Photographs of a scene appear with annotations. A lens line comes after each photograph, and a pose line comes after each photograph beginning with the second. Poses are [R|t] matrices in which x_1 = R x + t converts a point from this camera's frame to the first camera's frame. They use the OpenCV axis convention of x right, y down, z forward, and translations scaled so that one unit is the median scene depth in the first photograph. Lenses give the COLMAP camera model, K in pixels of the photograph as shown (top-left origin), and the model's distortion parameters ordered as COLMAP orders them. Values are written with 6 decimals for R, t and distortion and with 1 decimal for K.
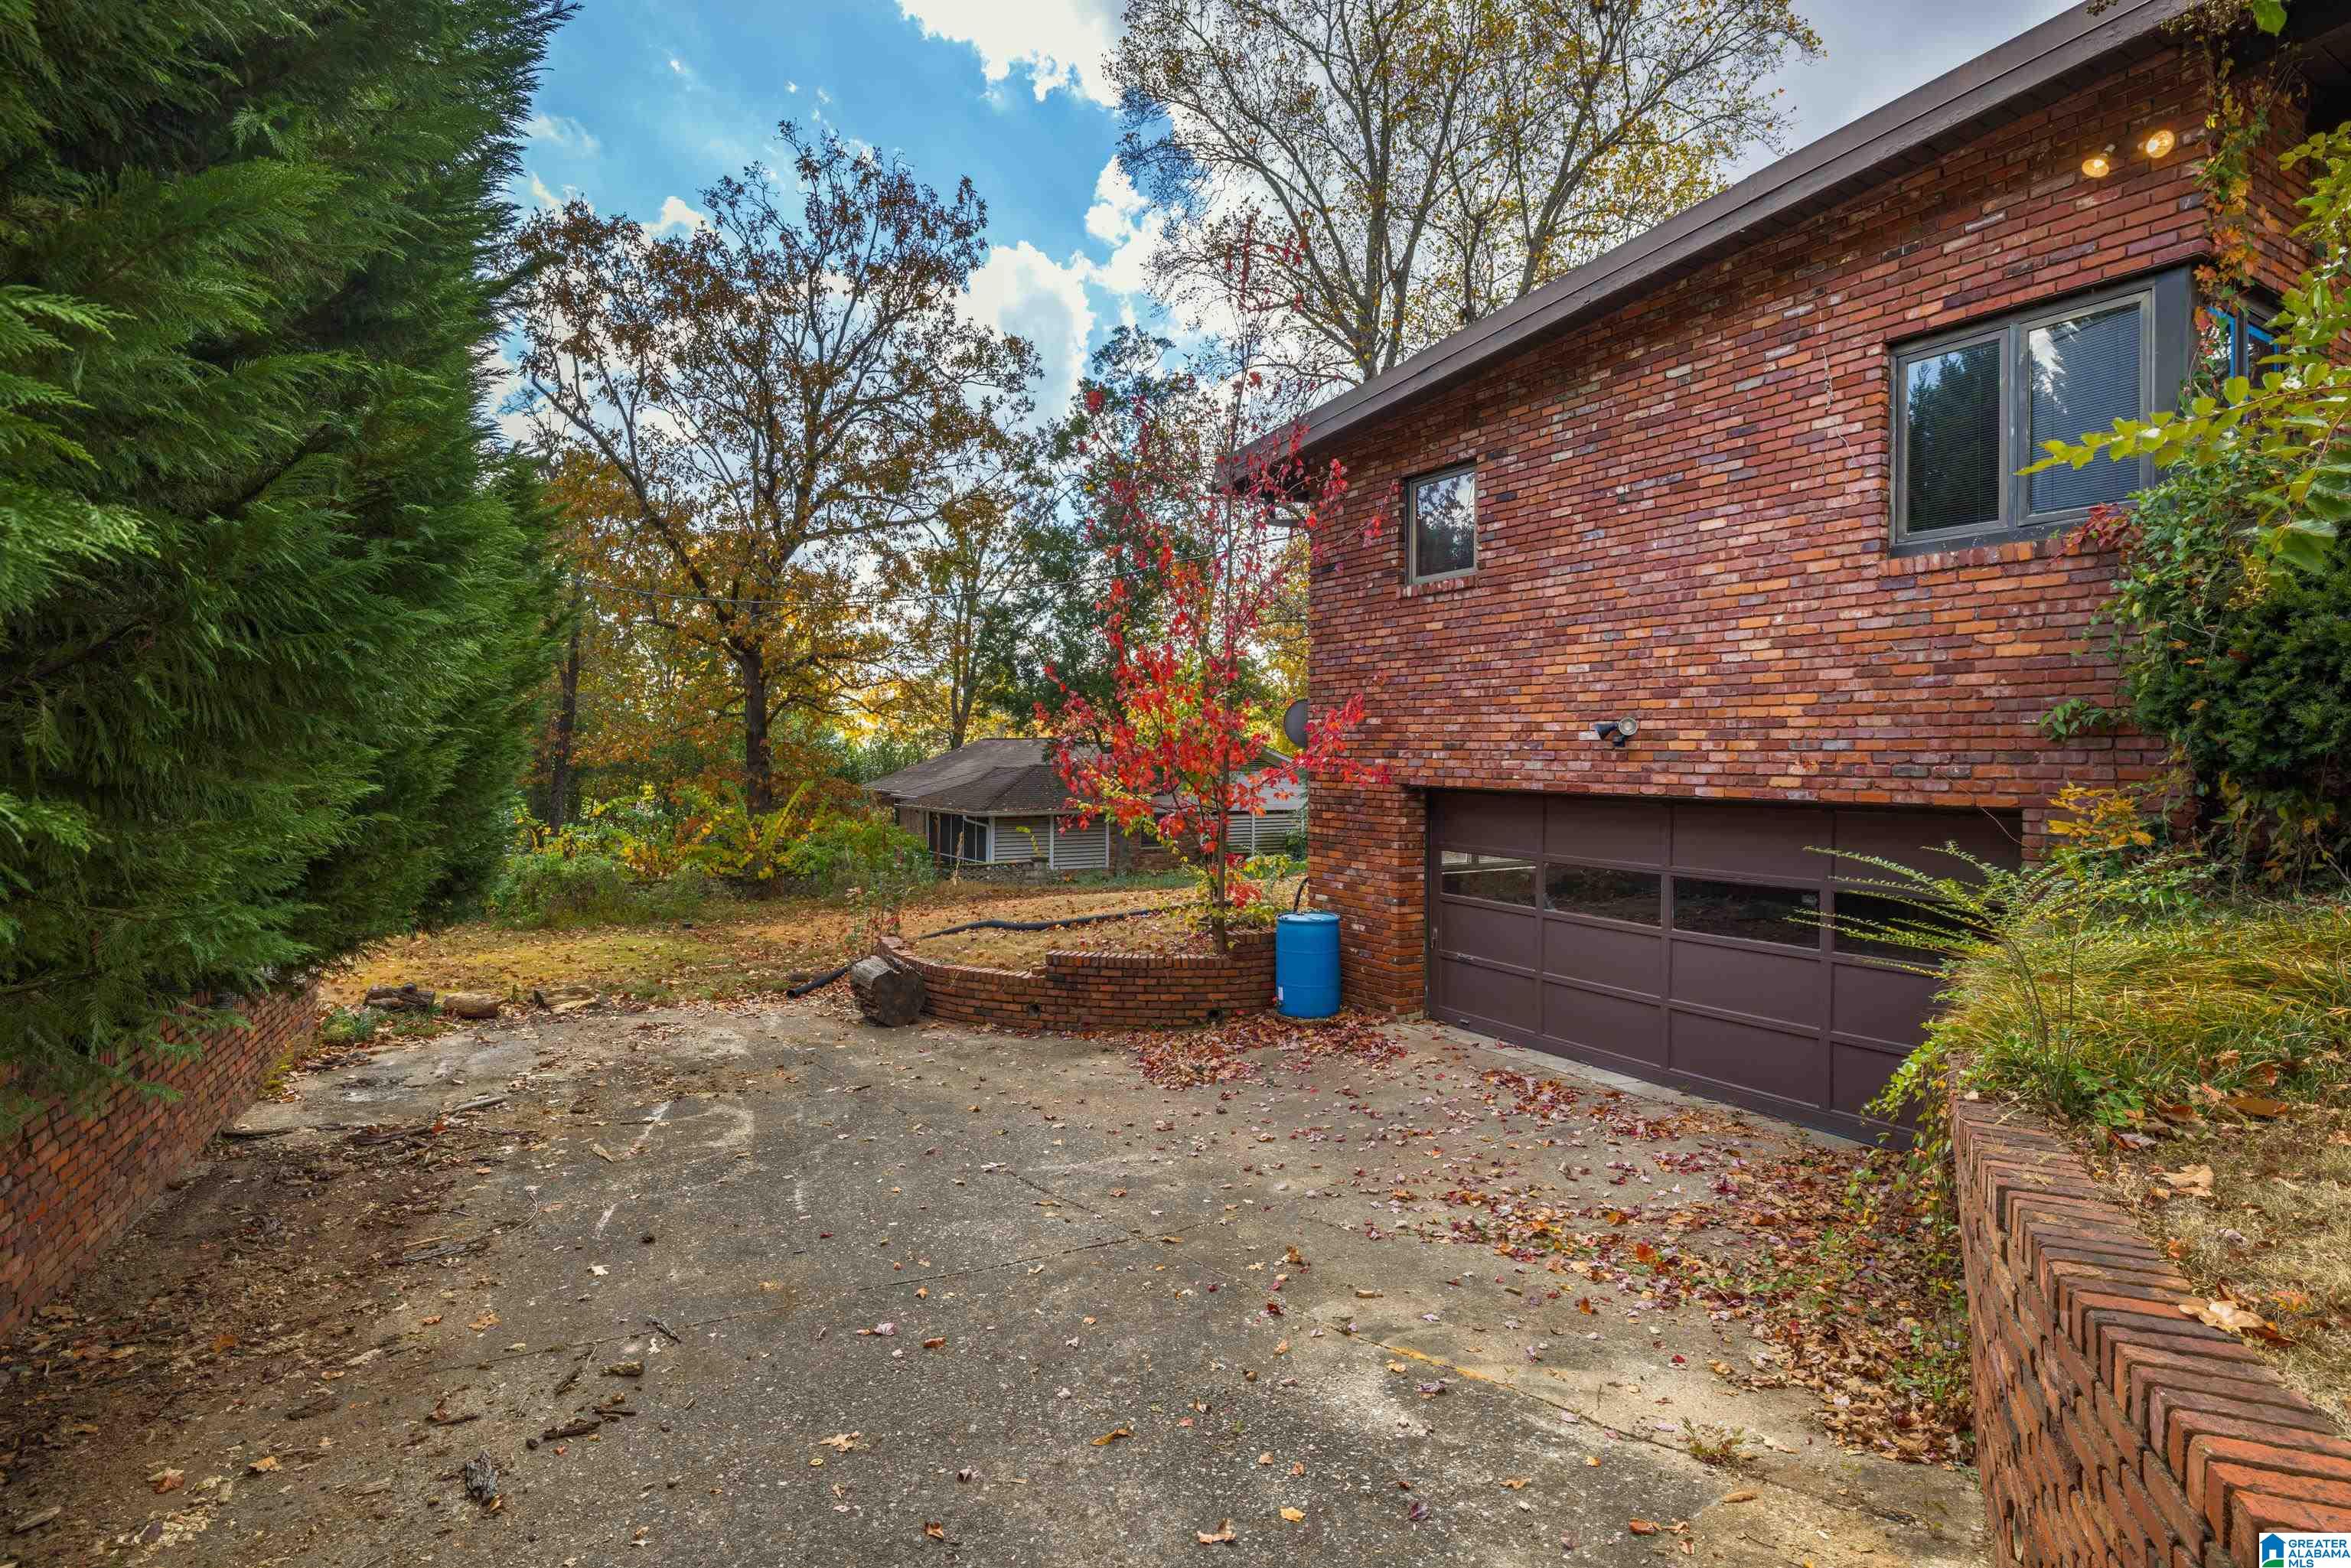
lens RADIAL K [[1206.3, 0, 1171.8], [0, 1206.3, 780.4], [0, 0, 1]] dist [-0.002460, -0.000840]
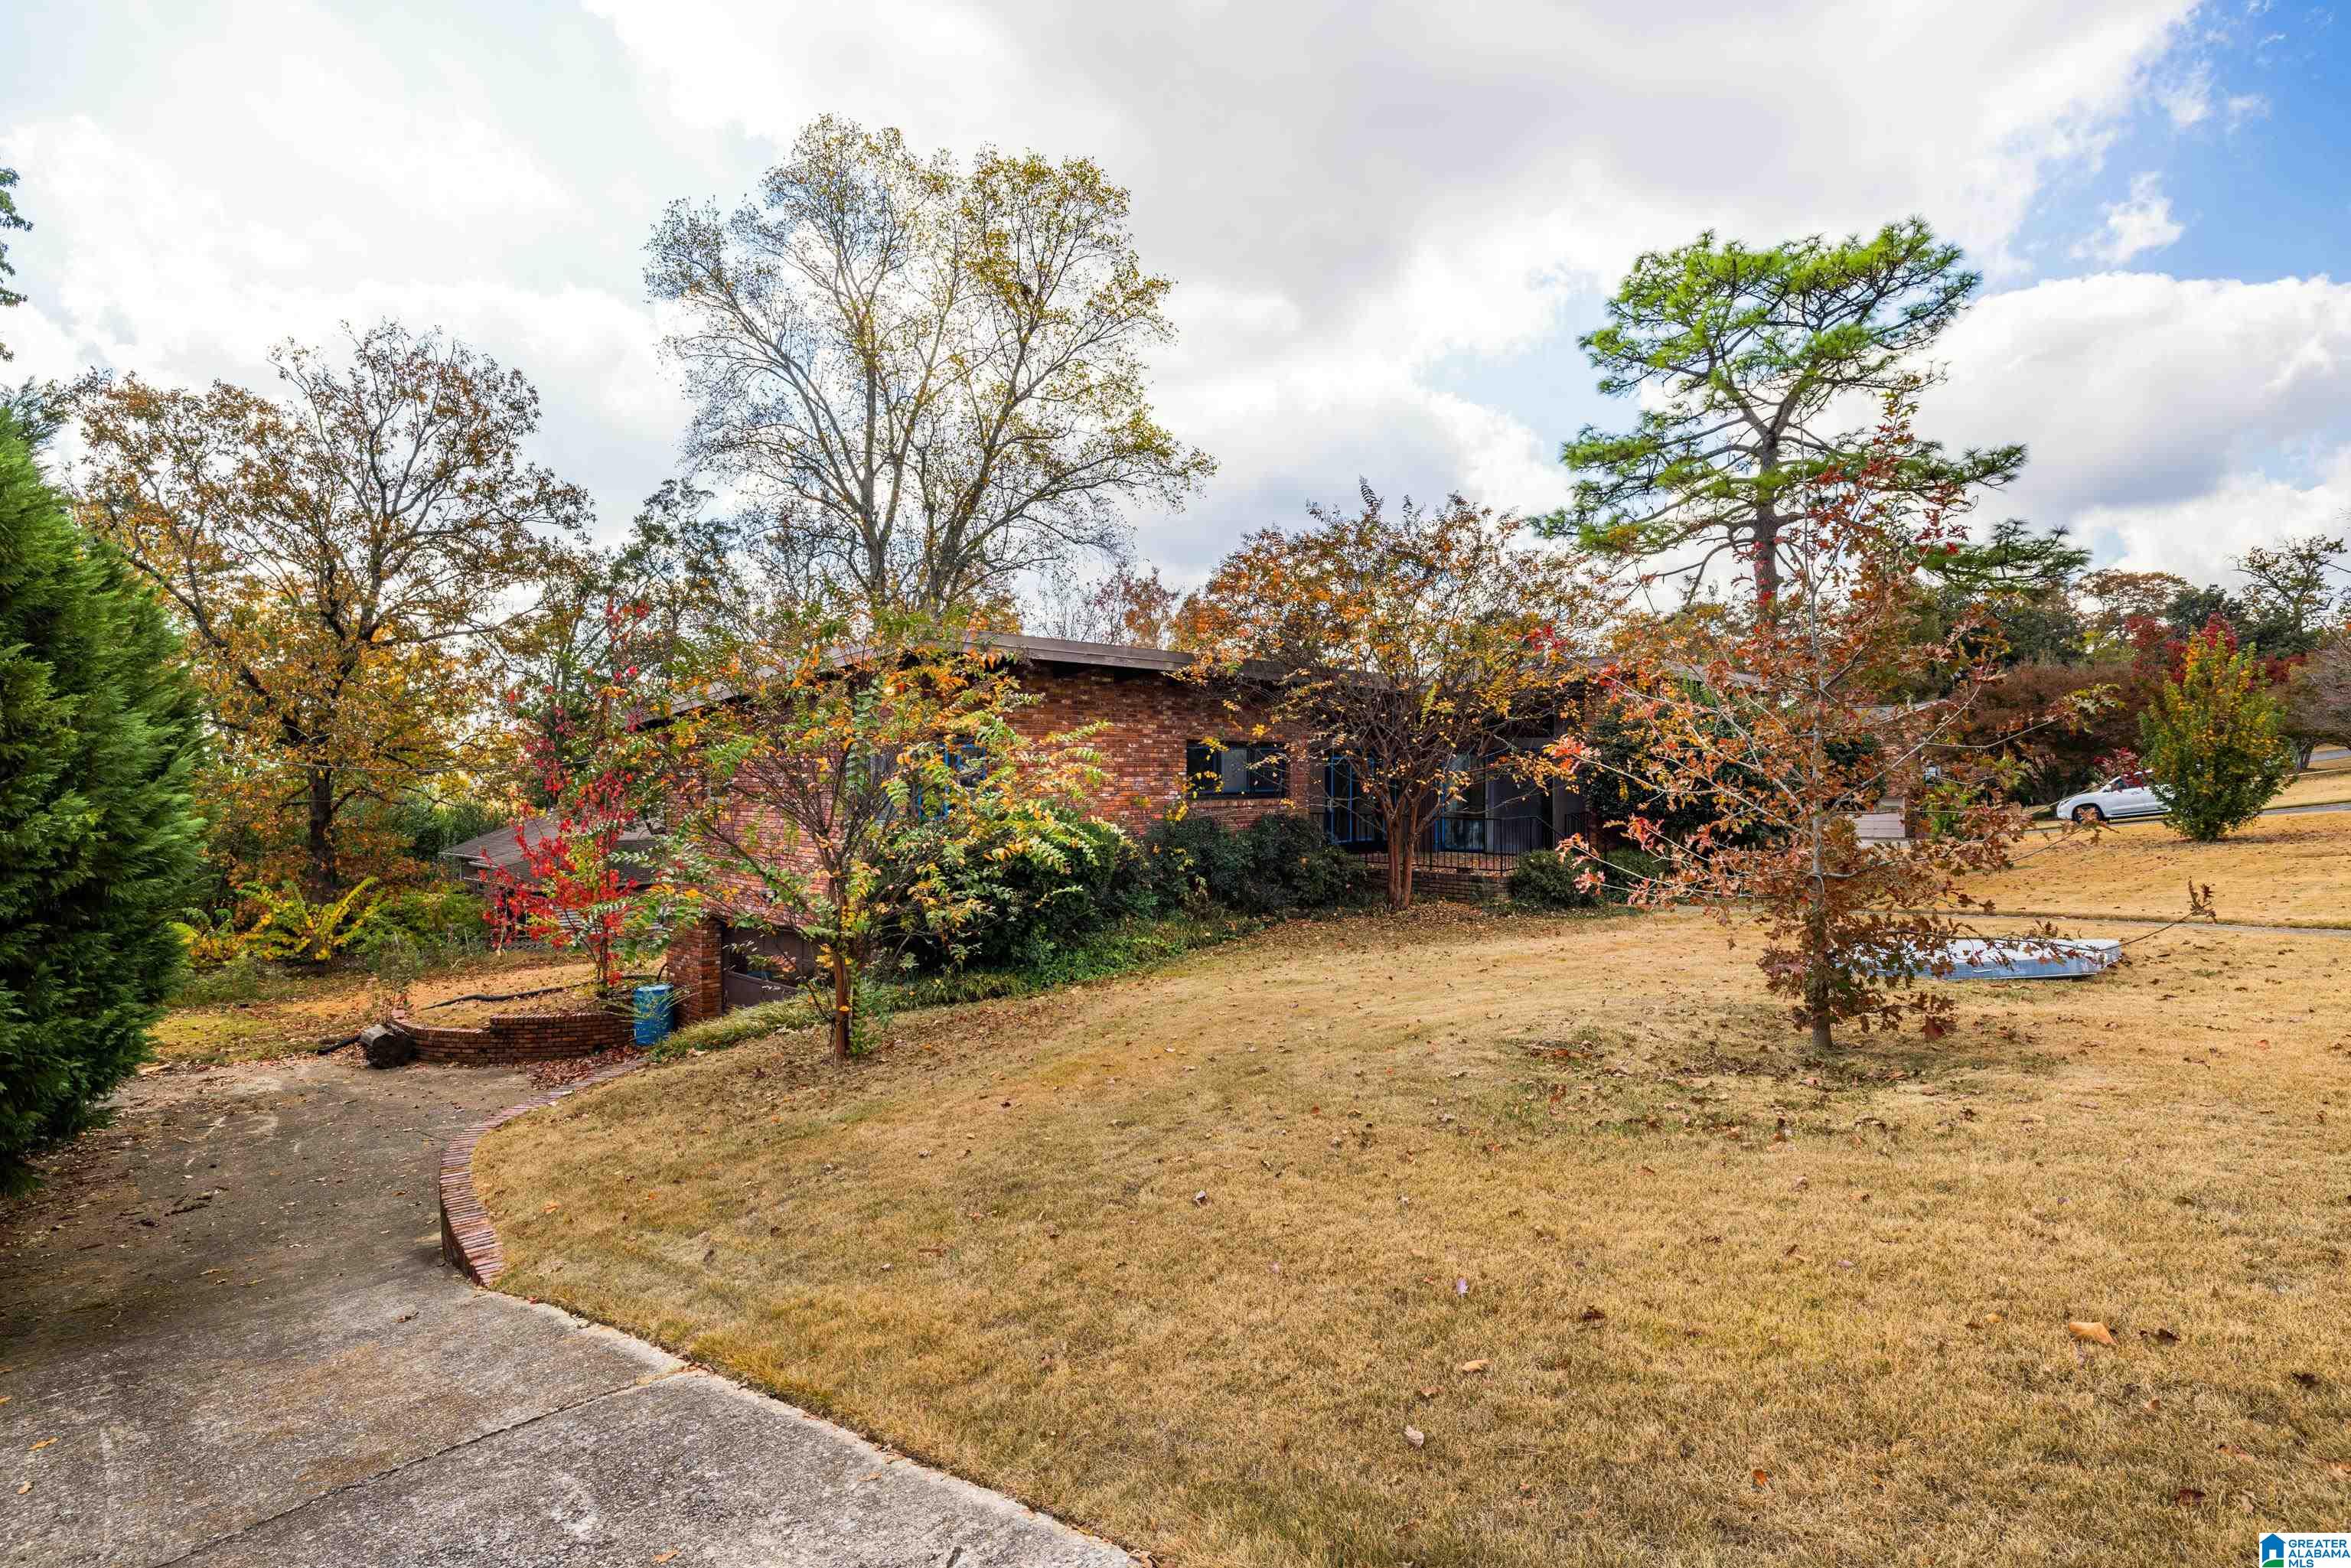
lens RADIAL K [[1206.3, 0, 1177.5], [0, 1206.3, 774.4], [0, 0, 1]] dist [-0.002460, -0.000840]
pose [[0.963666, -0.007814, 0.266997, 0.316067], [0.013873, 0.999687, -0.020816, -0.123971], [-0.266751, 0.023764, 0.963472, -0.743055]]
